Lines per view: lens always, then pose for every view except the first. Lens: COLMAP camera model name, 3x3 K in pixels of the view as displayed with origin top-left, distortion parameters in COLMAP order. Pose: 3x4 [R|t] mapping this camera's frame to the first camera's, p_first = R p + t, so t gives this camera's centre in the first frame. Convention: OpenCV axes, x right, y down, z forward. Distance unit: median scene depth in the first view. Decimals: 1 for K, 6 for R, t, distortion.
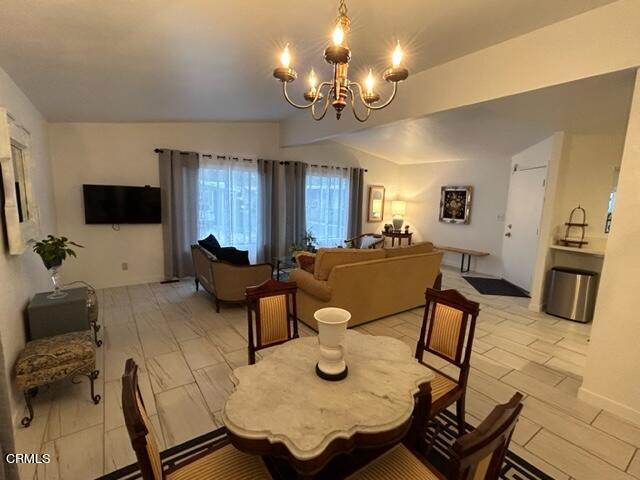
lens RADIAL K [[309.7, 0, 321.5], [0, 309.7, 236.7], [0, 0, 1]] dist [0.003456, 0.000706]
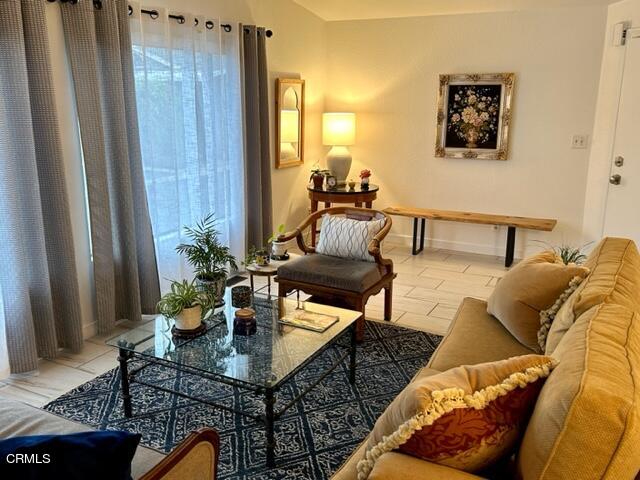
lens RADIAL K [[570.8, 0, 318.1], [0, 570.8, 242.3], [0, 0, 1]] dist [0.046419, -0.049731]
pose [[0.891526, -0.138834, 0.431170, -0.148942], [0.084686, 0.986174, 0.142438, -0.062230], [-0.444984, -0.090474, 0.890957, 0.352578]]
